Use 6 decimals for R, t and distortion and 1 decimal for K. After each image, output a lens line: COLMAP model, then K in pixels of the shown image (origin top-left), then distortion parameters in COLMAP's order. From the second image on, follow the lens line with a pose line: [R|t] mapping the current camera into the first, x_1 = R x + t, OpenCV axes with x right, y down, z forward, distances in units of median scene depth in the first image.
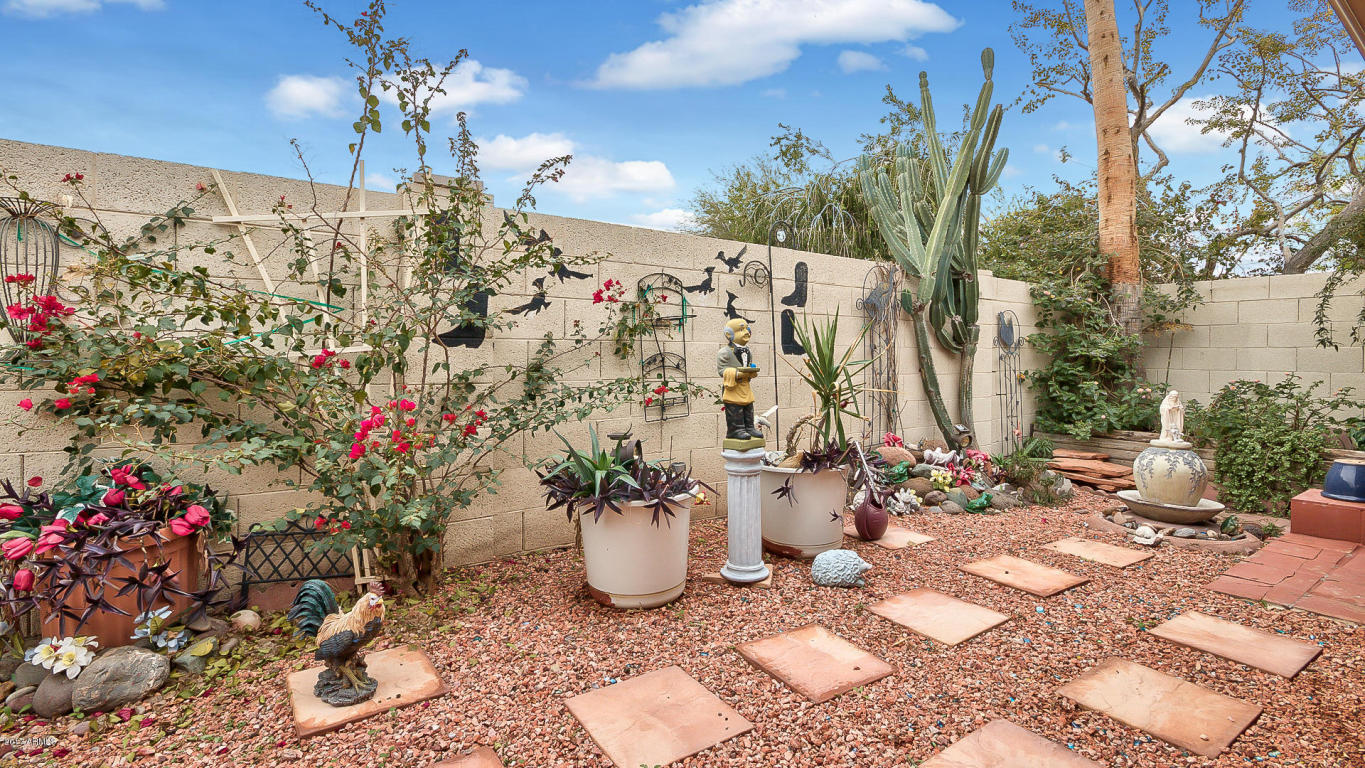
lens RADIAL K [[645.8, 0, 681.0], [0, 645.8, 333.0], [0, 0, 1]] dist [0.015411, -0.015274]
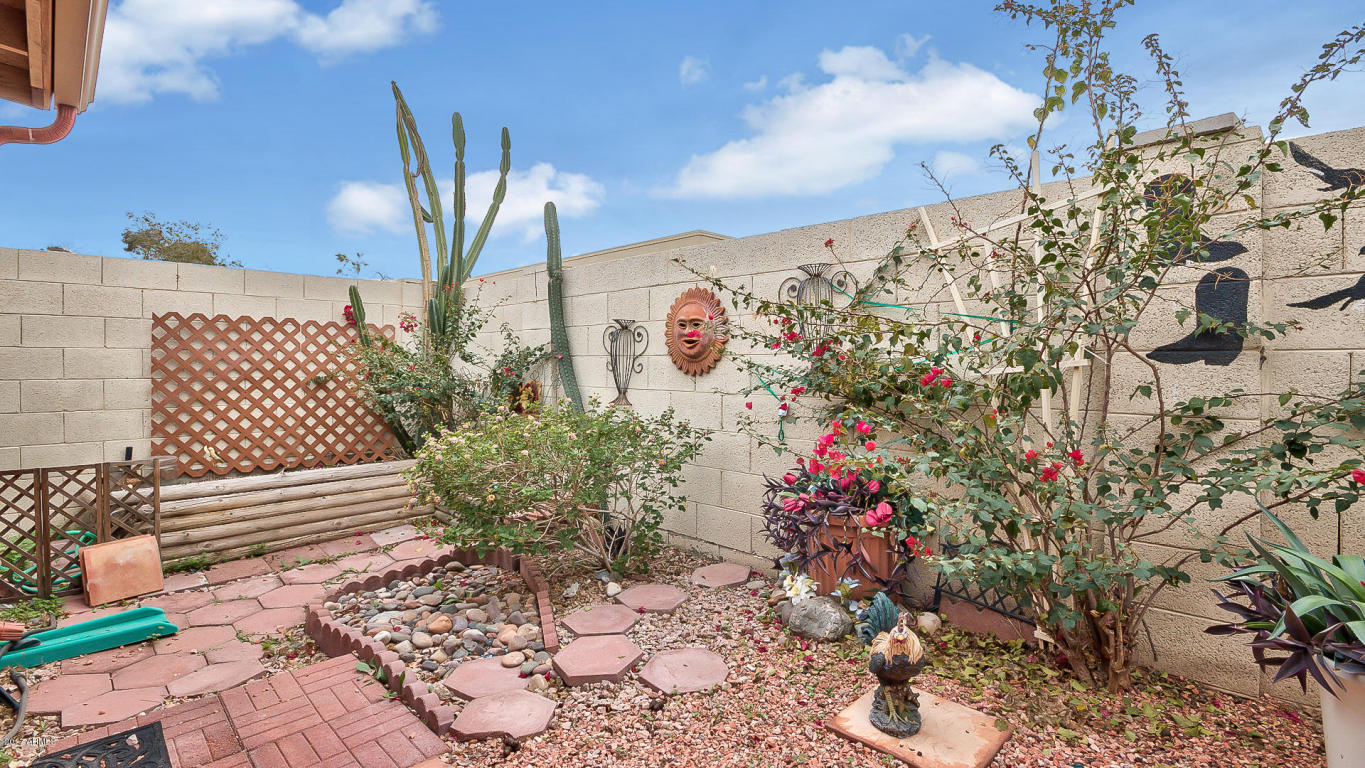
lens RADIAL K [[662.5, 0, 677.9], [0, 662.5, 351.7], [0, 0, 1]] dist [0.016515, -0.000105]
pose [[0.144248, -0.025566, -0.989211, 0.413027], [0.031820, 0.999269, -0.021185, 0.008704], [0.989030, -0.028421, 0.144956, 0.501981]]
